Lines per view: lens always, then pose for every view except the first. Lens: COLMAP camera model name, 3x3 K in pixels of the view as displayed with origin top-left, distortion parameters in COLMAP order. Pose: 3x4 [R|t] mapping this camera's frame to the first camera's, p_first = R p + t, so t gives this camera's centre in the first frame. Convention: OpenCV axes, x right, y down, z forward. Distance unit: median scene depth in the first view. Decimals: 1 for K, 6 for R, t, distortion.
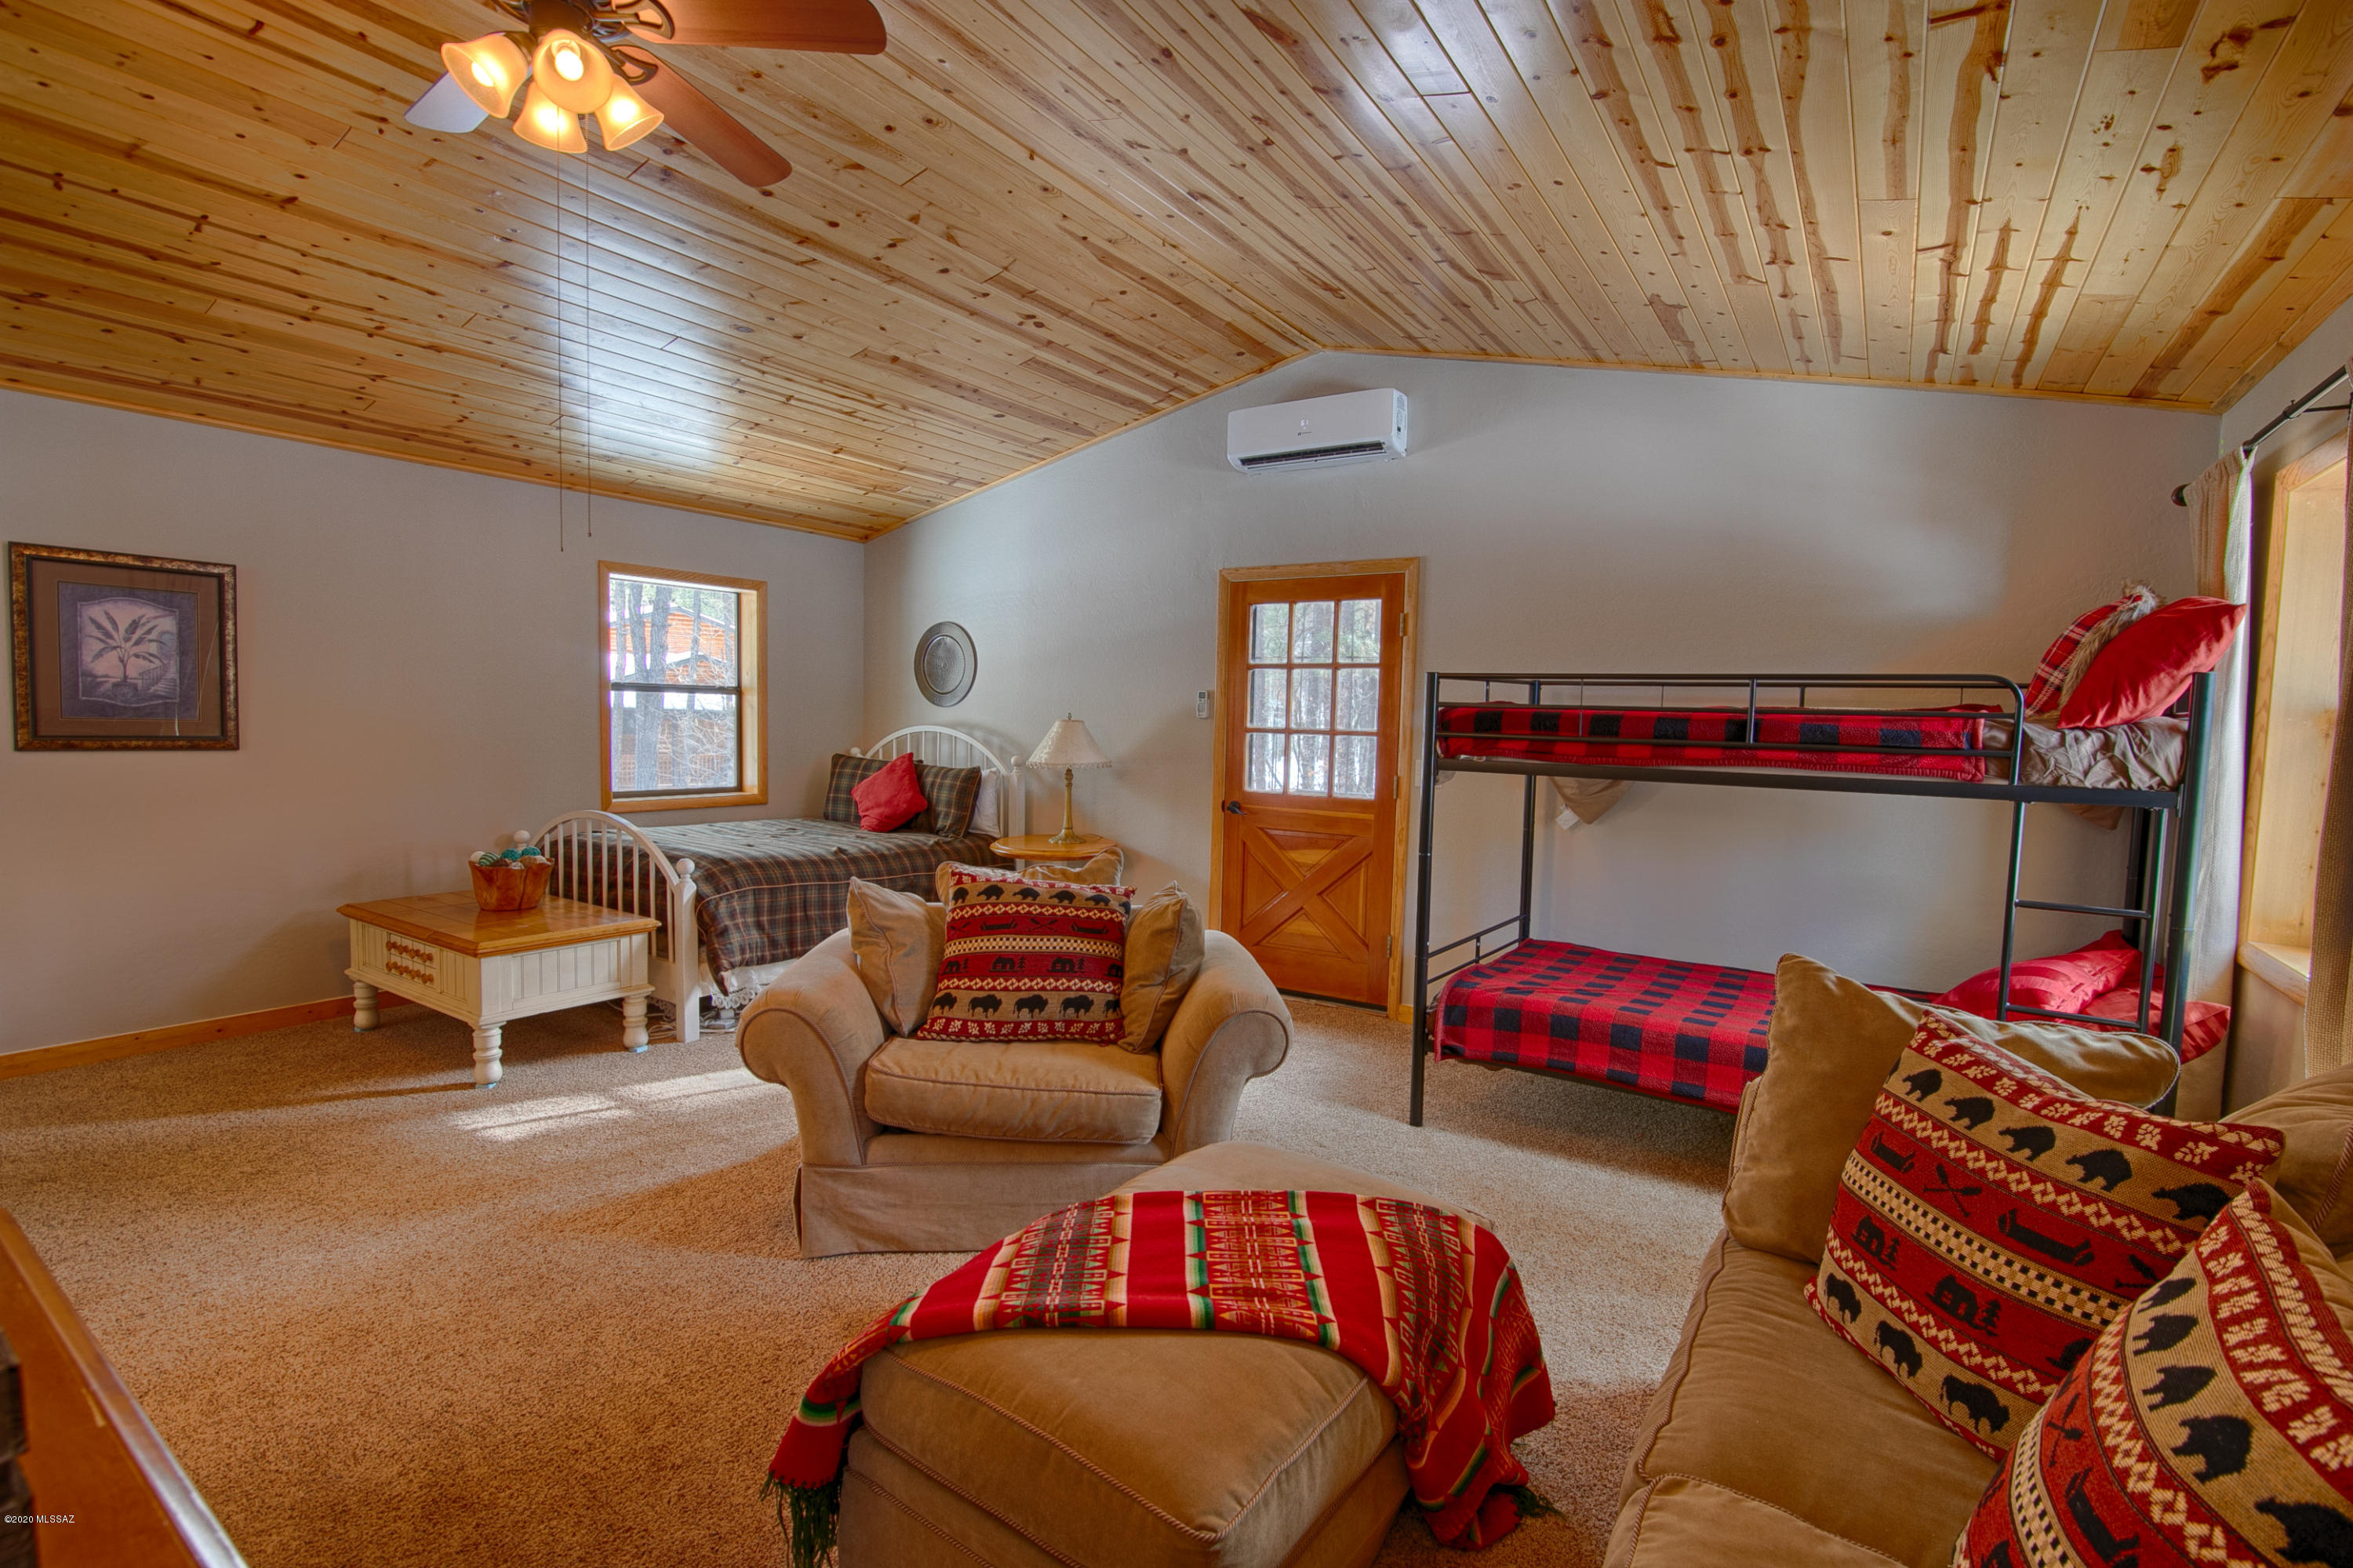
lens RADIAL K [[1073.9, 0, 1176.5], [0, 1073.9, 784.0], [0, 0, 1]] dist [-0.022768, 0.000116]
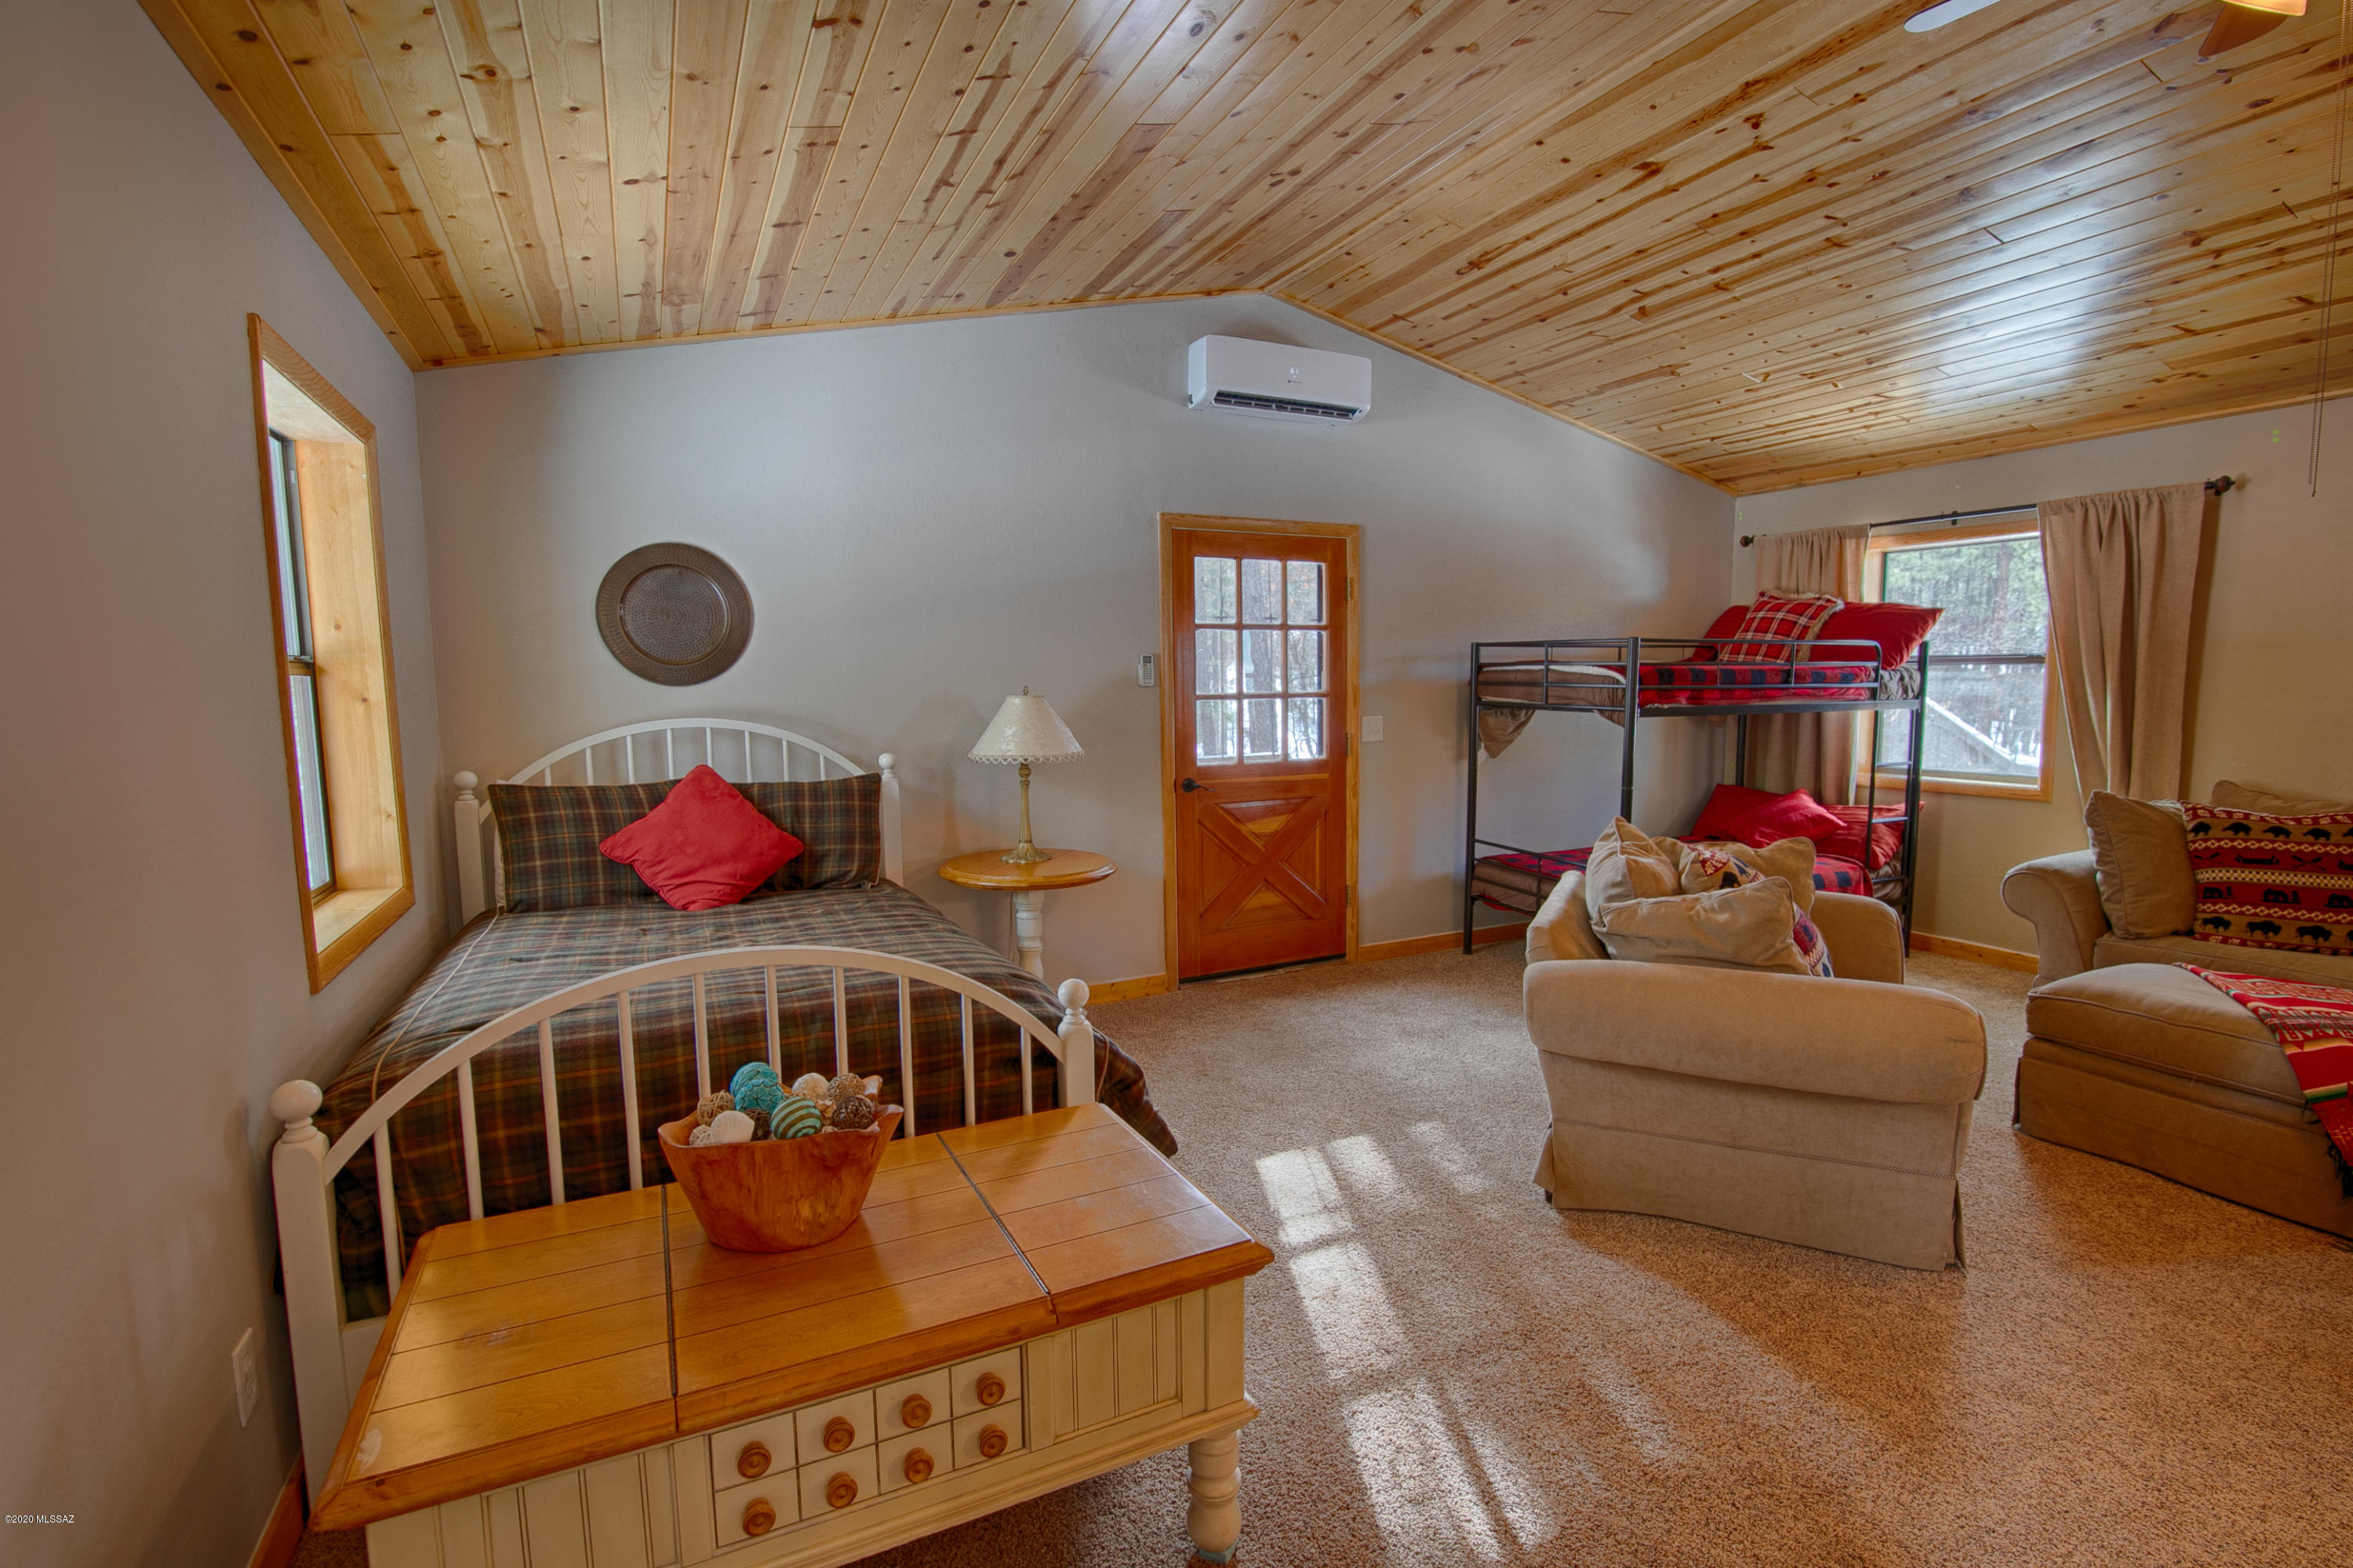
lens RADIAL K [[1073.9, 0, 1176.5], [0, 1073.9, 784.0], [0, 0, 1]] dist [-0.022768, 0.000116]
pose [[0.501672, -0.114347, 0.857467, -0.749957], [0.077562, 0.993179, 0.087066, -0.060308], [-0.861574, 0.022829, 0.507119, 0.584140]]
